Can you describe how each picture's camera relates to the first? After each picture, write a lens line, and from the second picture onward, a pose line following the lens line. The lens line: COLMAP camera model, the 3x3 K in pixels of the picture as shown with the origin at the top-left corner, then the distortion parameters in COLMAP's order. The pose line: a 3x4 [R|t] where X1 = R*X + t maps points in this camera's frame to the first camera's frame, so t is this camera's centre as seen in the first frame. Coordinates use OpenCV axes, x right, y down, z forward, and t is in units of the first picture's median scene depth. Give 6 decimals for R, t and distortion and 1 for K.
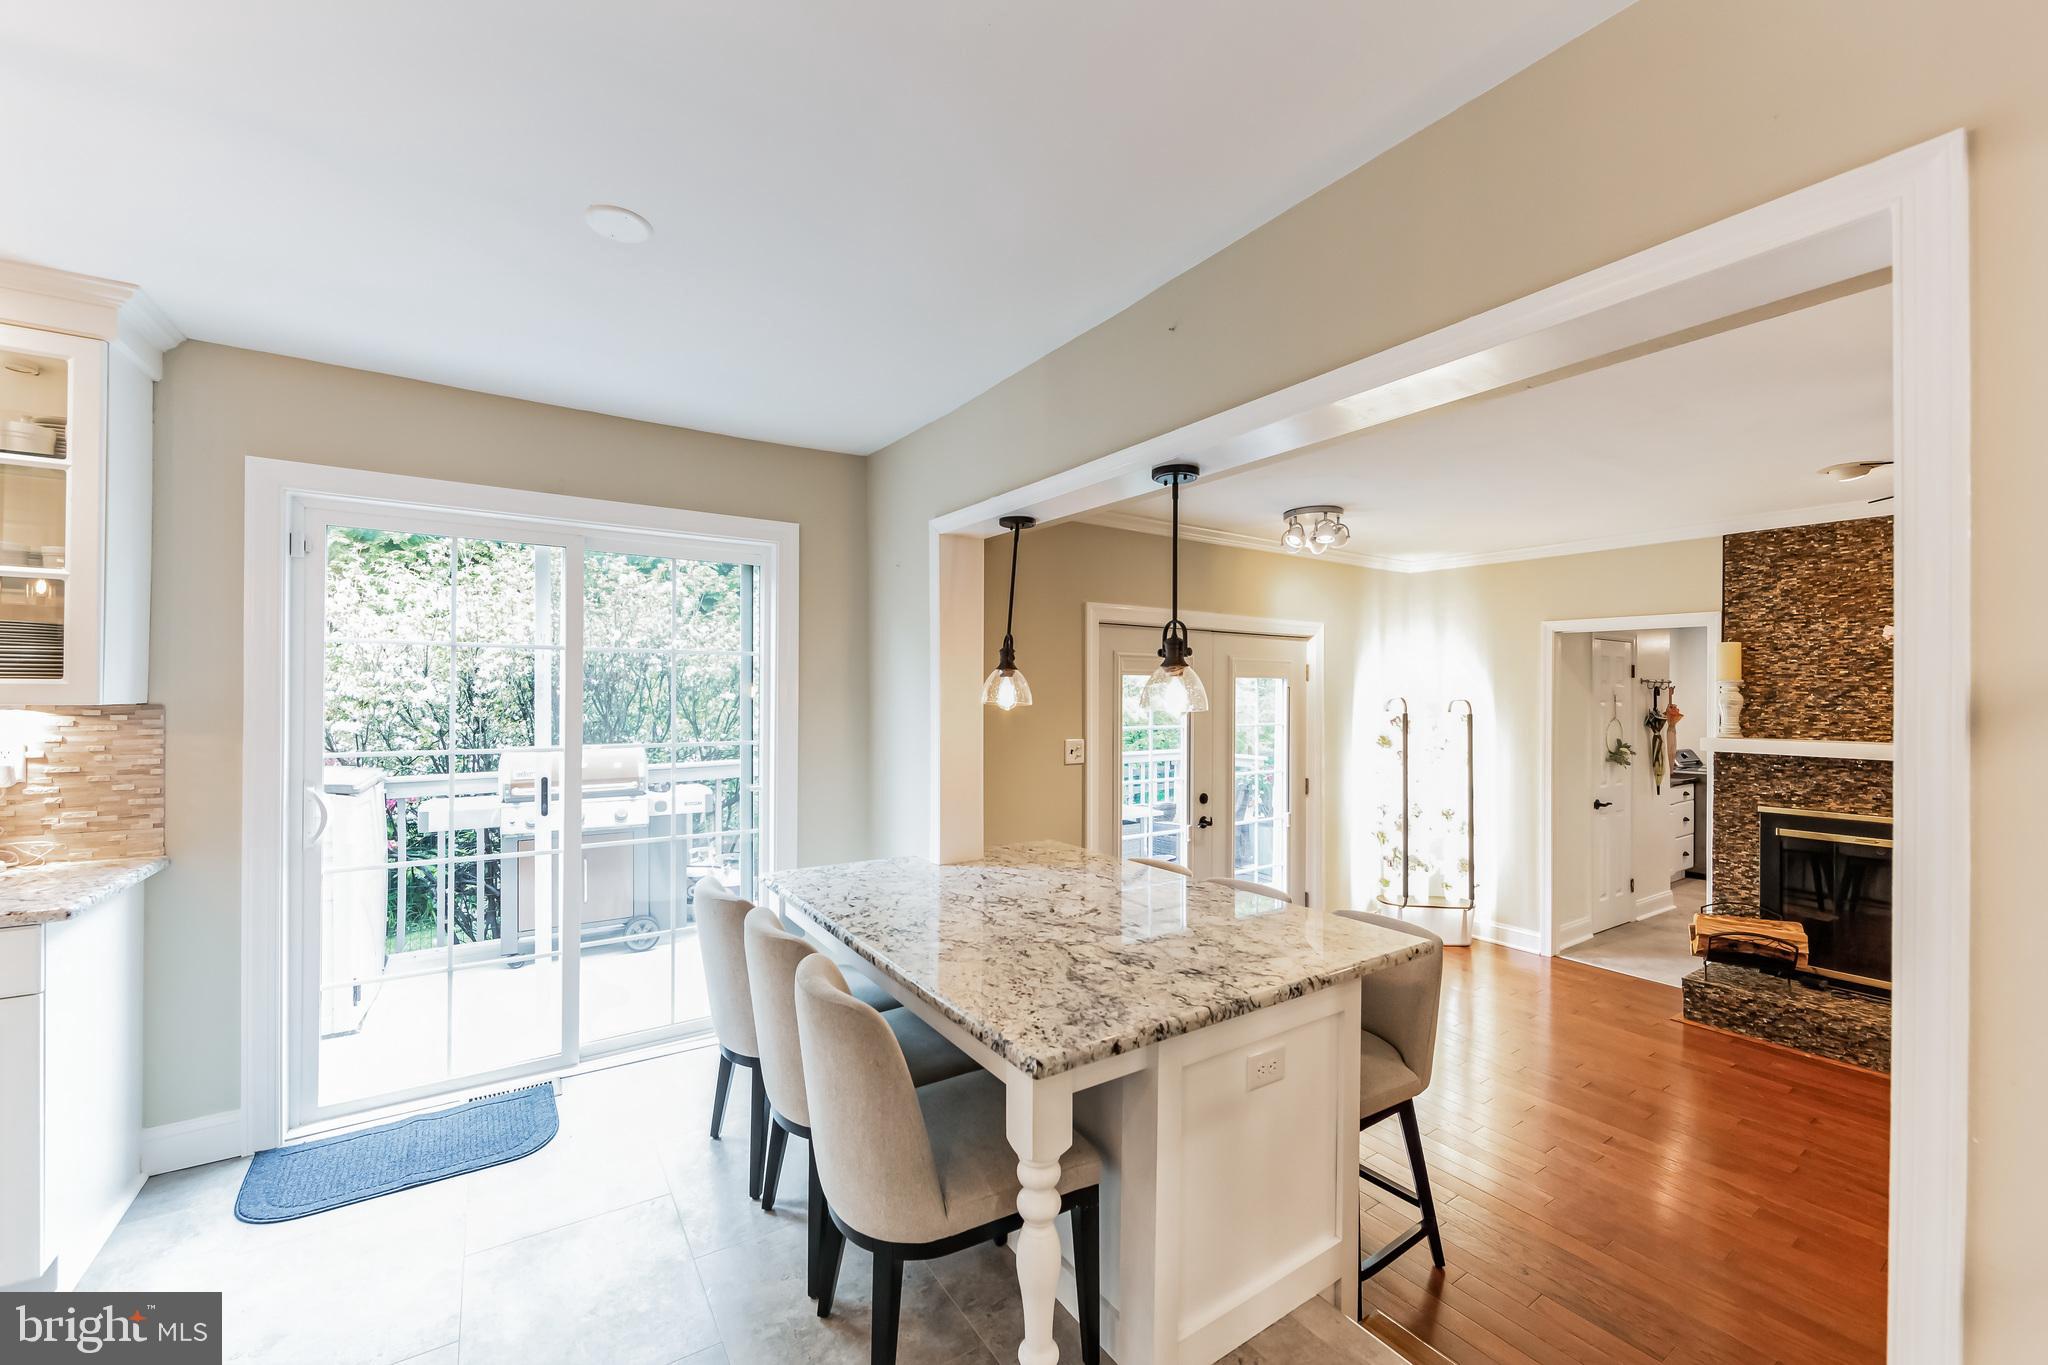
lens RADIAL K [[797.8, 0, 1024.9], [0, 797.8, 691.9], [0, 0, 1]] dist [-0.004229, 0.000294]
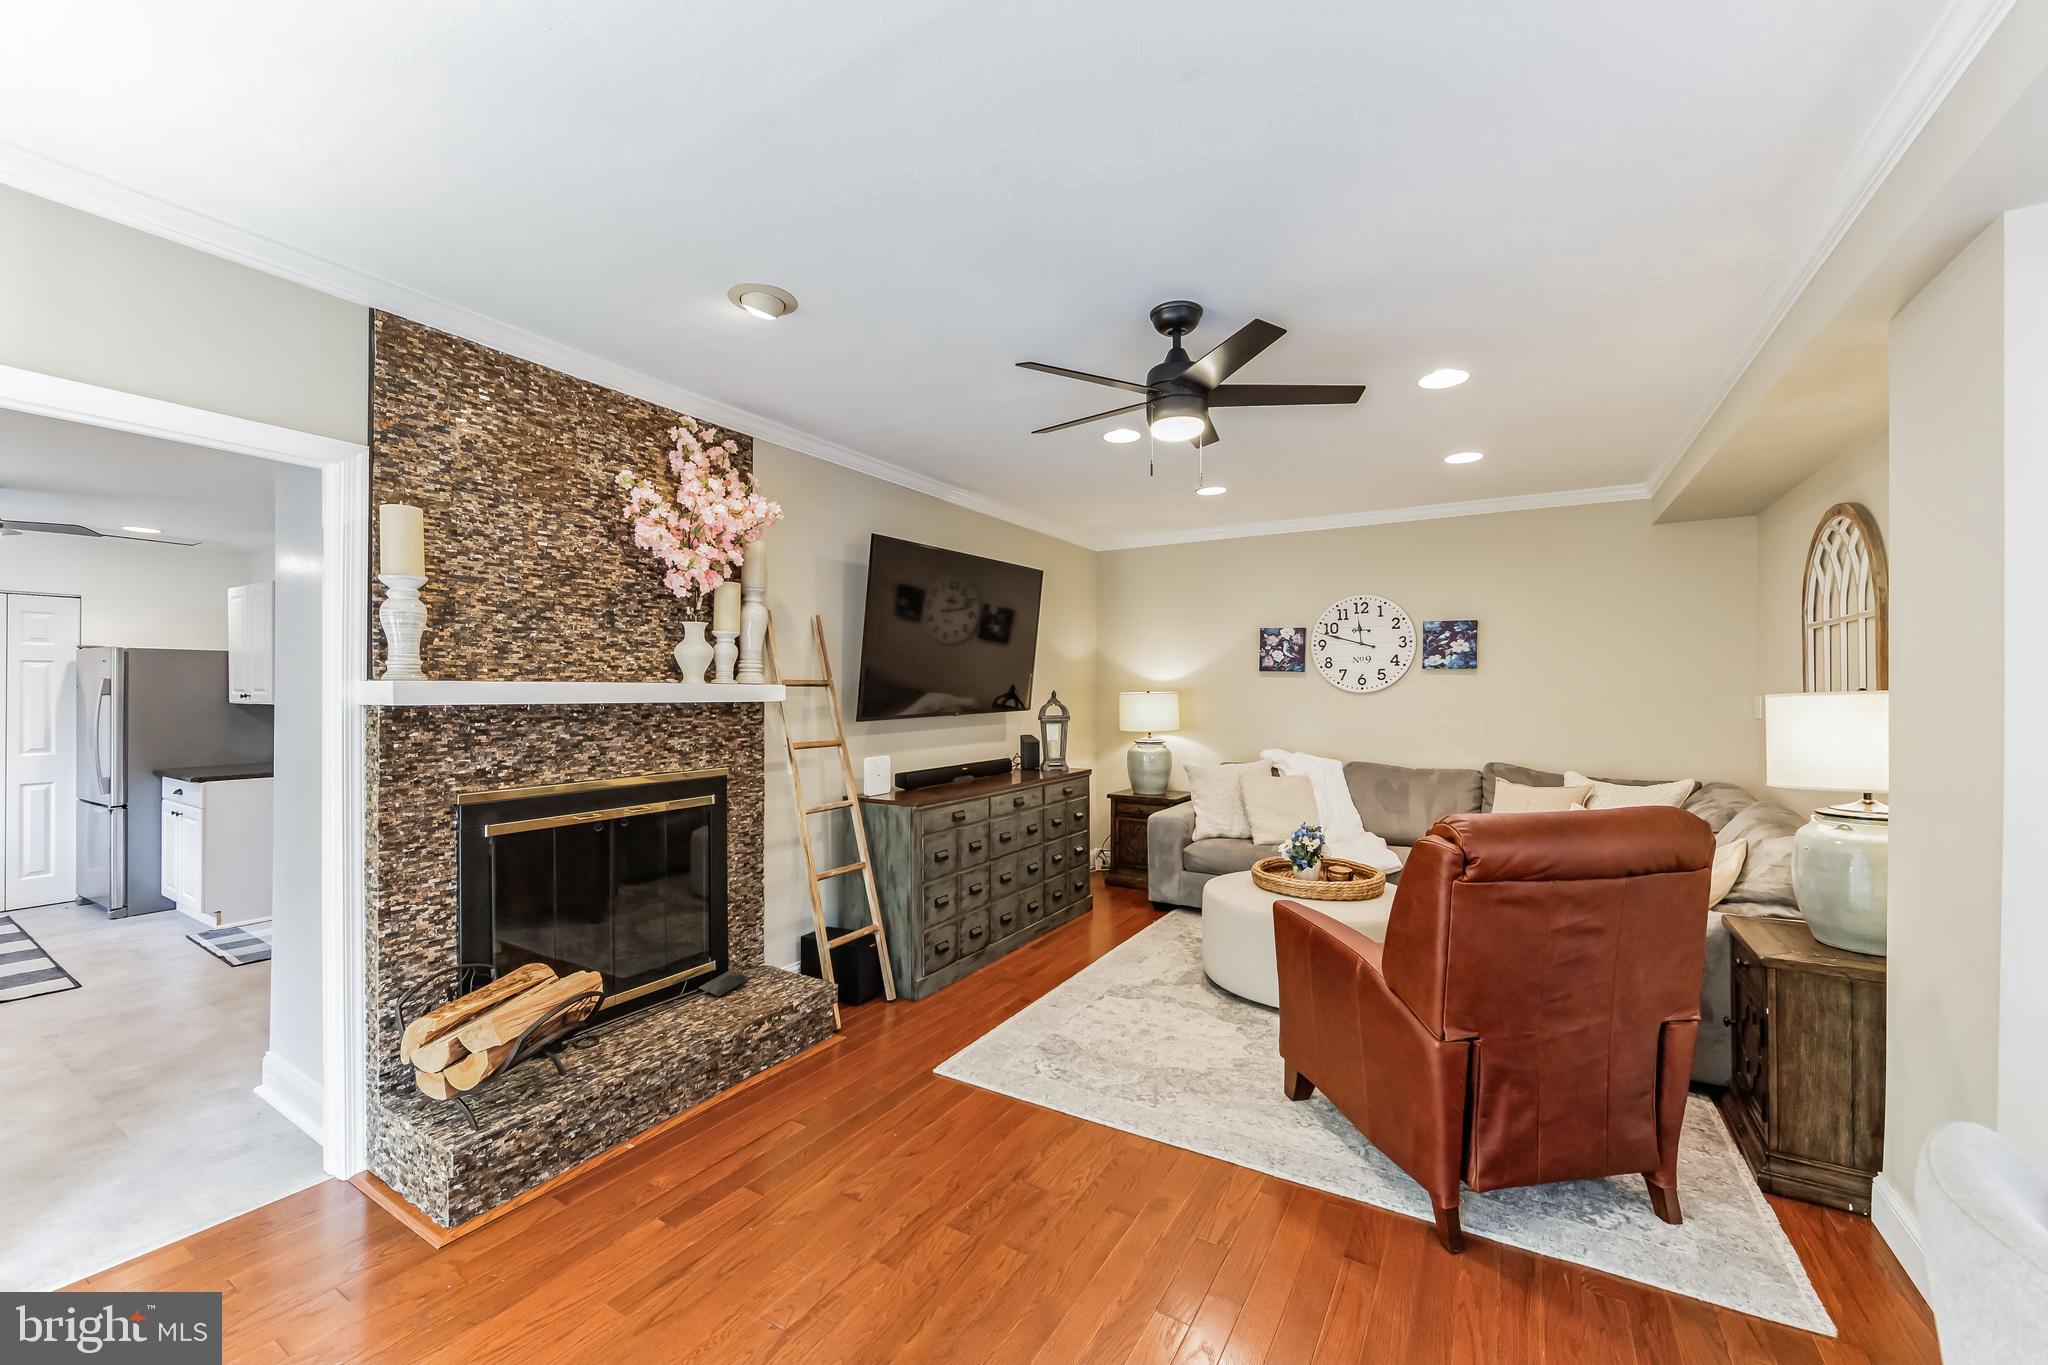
lens RADIAL K [[797.8, 0, 1030.3], [0, 797.8, 688.3], [0, 0, 1]] dist [-0.004229, 0.000294]
pose [[-0.420506, -0.000707, 0.907290, 0.213995], [-0.004178, 0.999991, -0.001157, 0.064907], [-0.907280, -0.004277, -0.420505, 0.878799]]
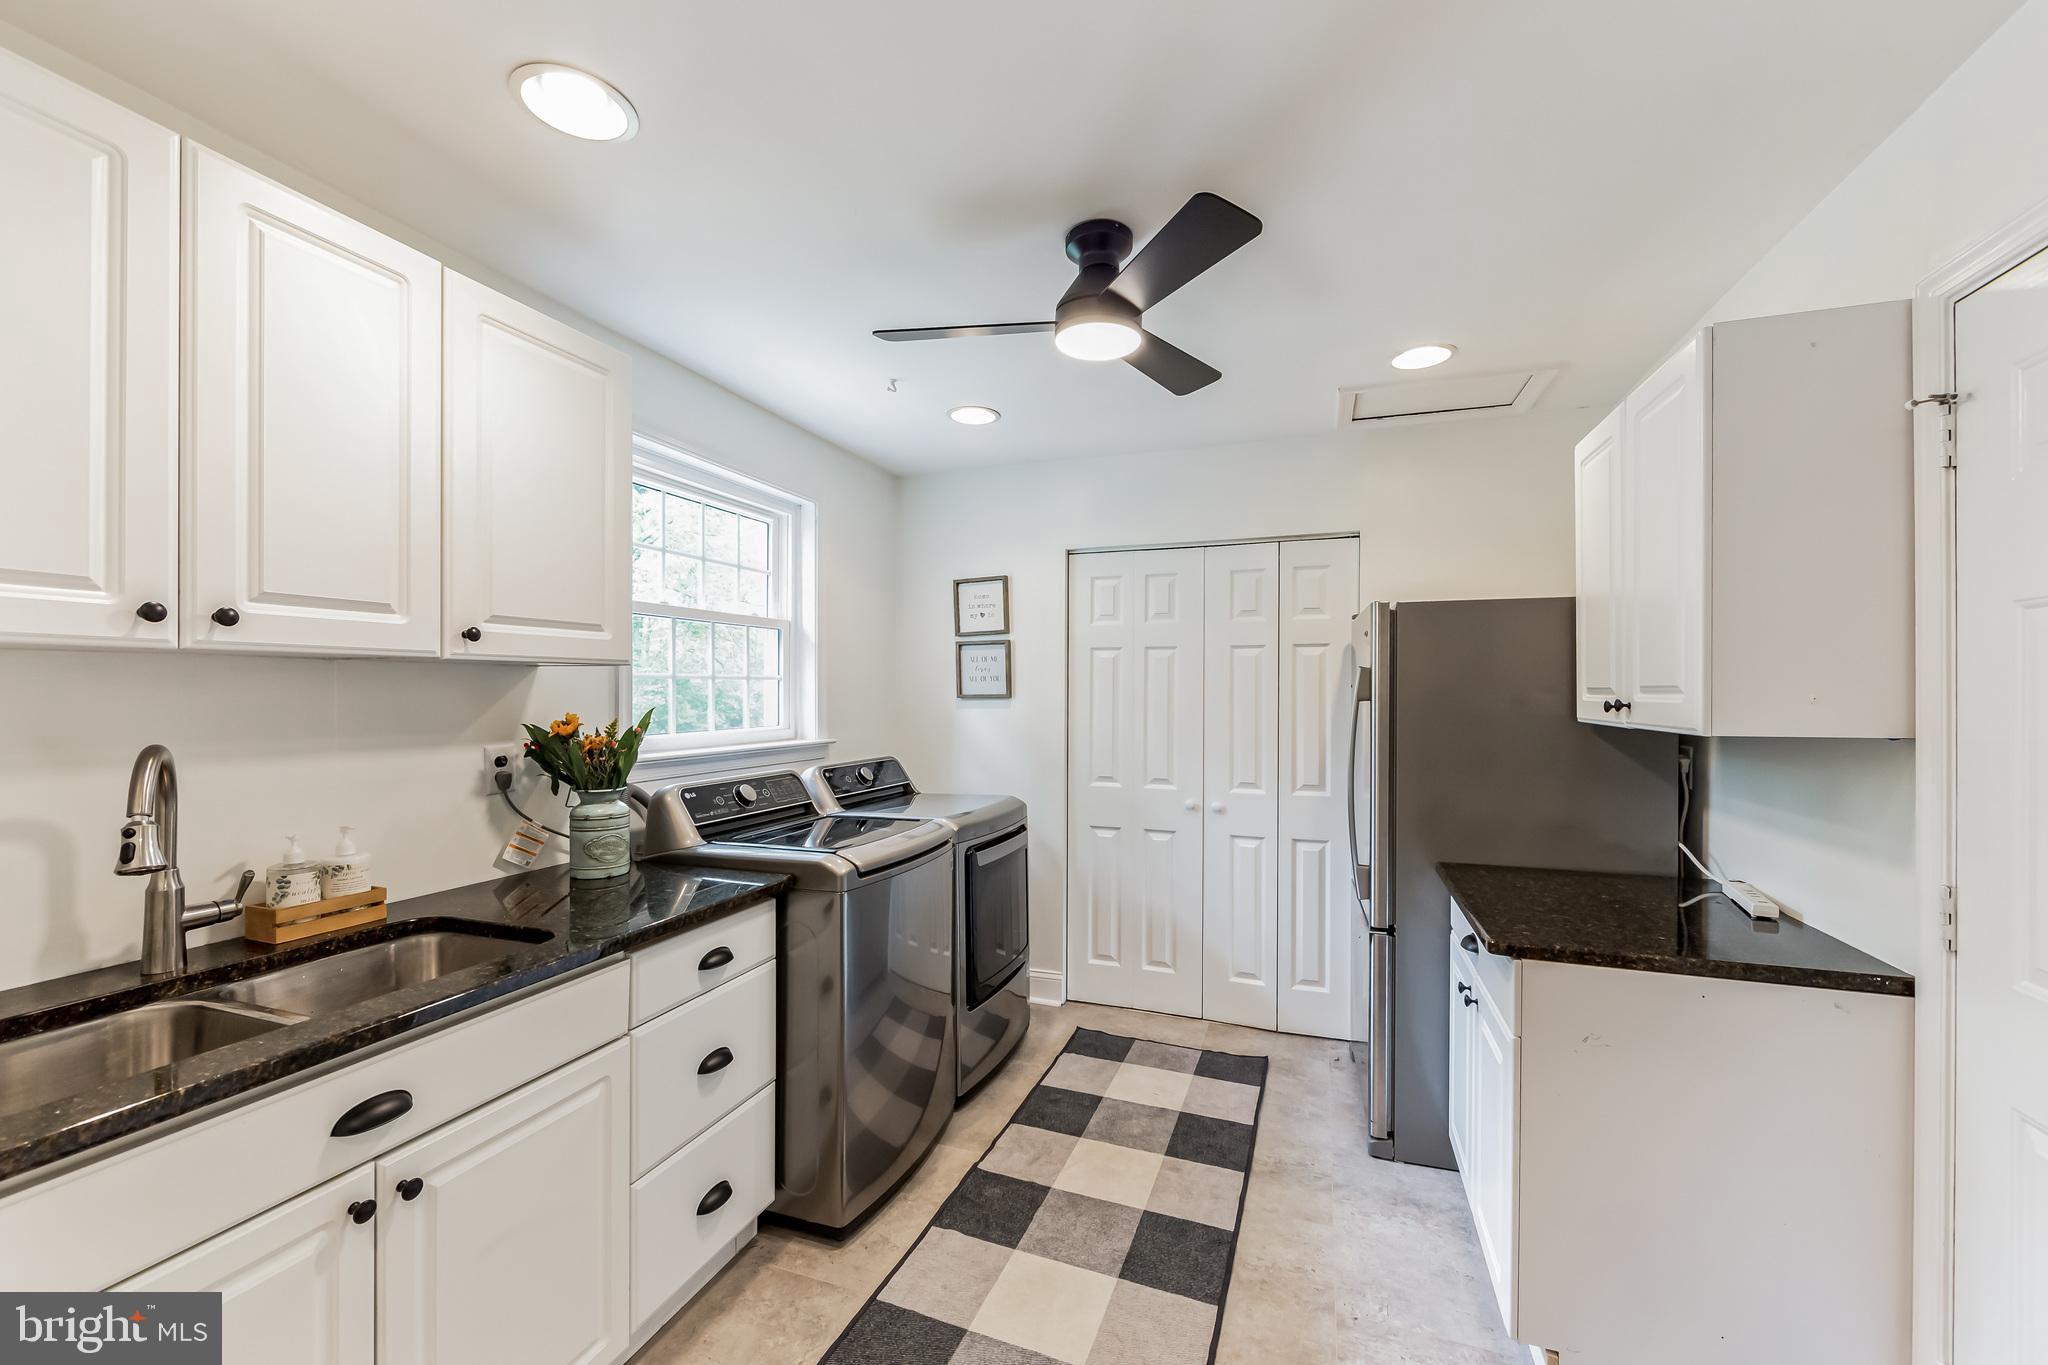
lens RADIAL K [[797.8, 0, 1030.5], [0, 797.8, 695.1], [0, 0, 1]] dist [-0.004229, 0.000294]
pose [[0.804623, -0.001047, 0.593786, 0.640018], [-0.000205, 0.999998, 0.002041, 0.068441], [-0.593787, -0.001764, 0.804621, 1.042398]]
